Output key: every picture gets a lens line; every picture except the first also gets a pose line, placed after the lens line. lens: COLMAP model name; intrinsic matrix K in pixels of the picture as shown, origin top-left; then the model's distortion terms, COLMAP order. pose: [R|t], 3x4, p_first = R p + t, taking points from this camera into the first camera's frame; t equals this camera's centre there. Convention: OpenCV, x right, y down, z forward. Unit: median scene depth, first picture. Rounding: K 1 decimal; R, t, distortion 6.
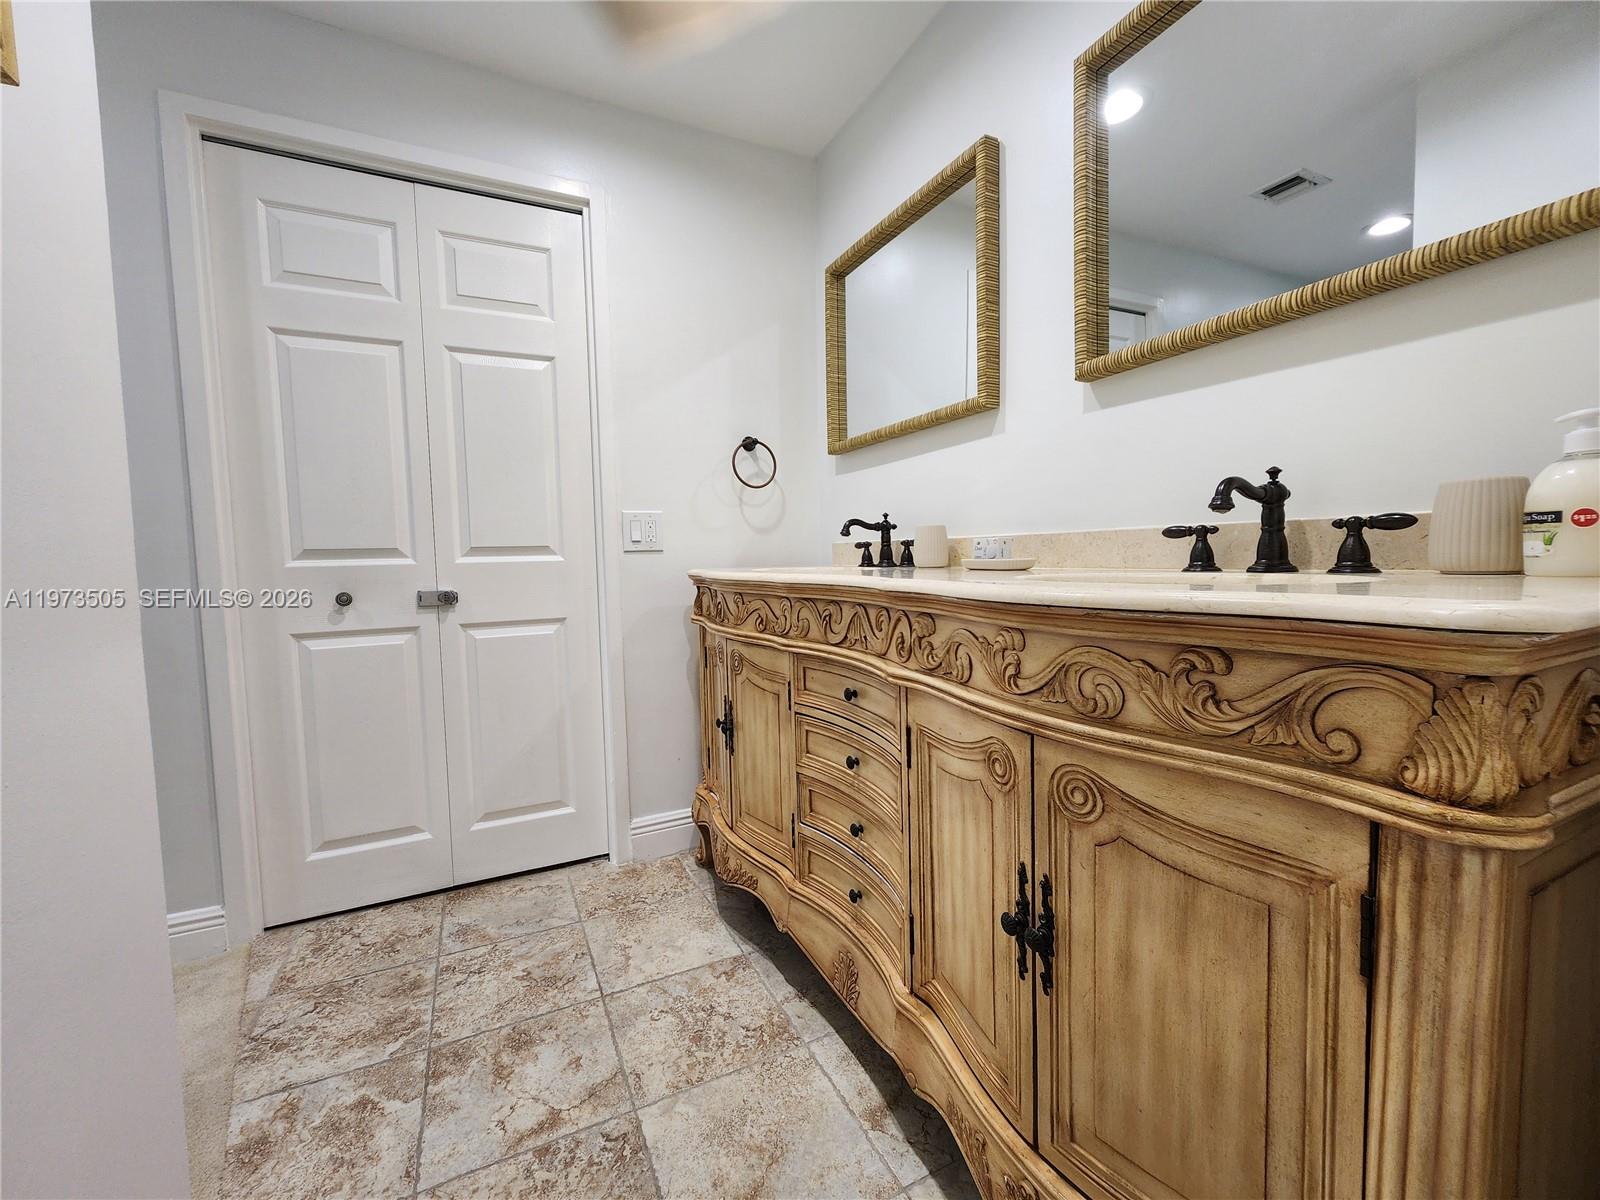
lens RADIAL K [[655.4, 0, 800.0], [0, 655.4, 596.1], [0, 0, 1]] dist [0.001310, 0.000010]
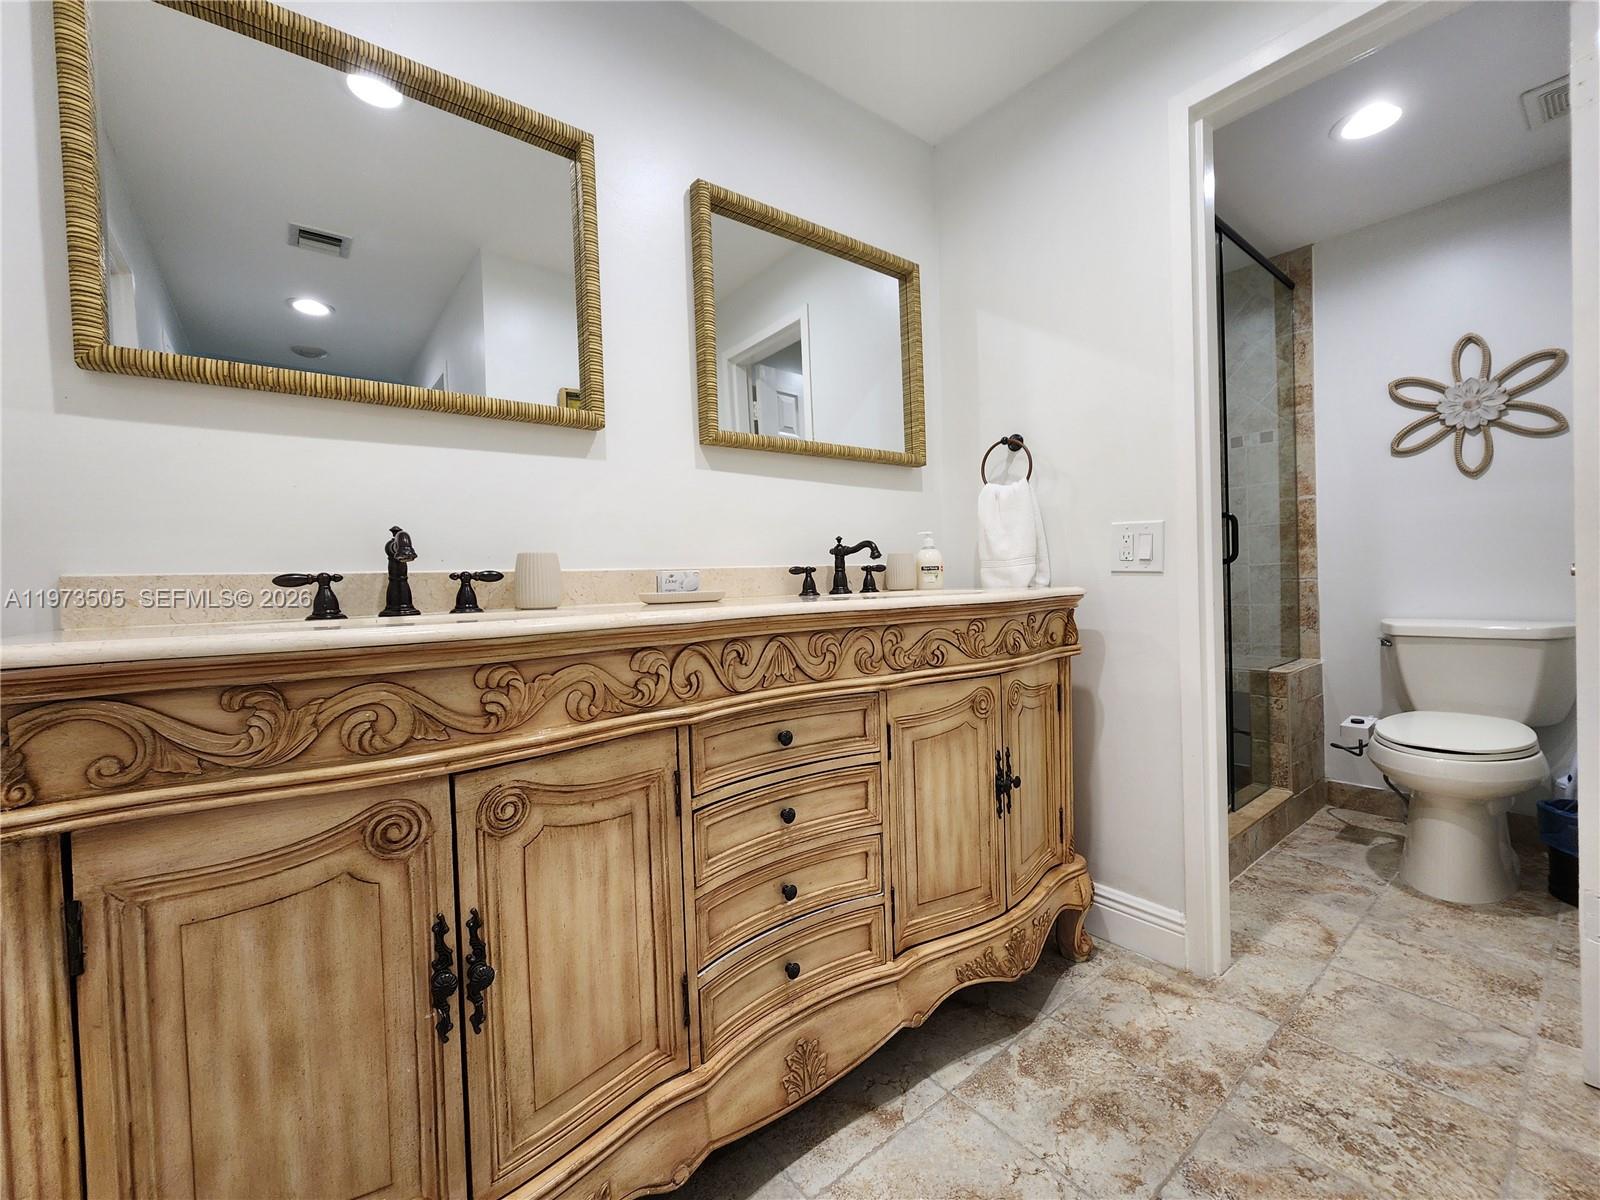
lens RADIAL K [[655.4, 0, 800.0], [0, 655.4, 596.1], [0, 0, 1]] dist [0.001310, 0.000010]
pose [[-0.206227, 0.009010, 0.978463, -0.784443], [0.098713, 0.995048, 0.011643, -0.048233], [-0.973512, 0.098988, -0.206095, 1.131552]]
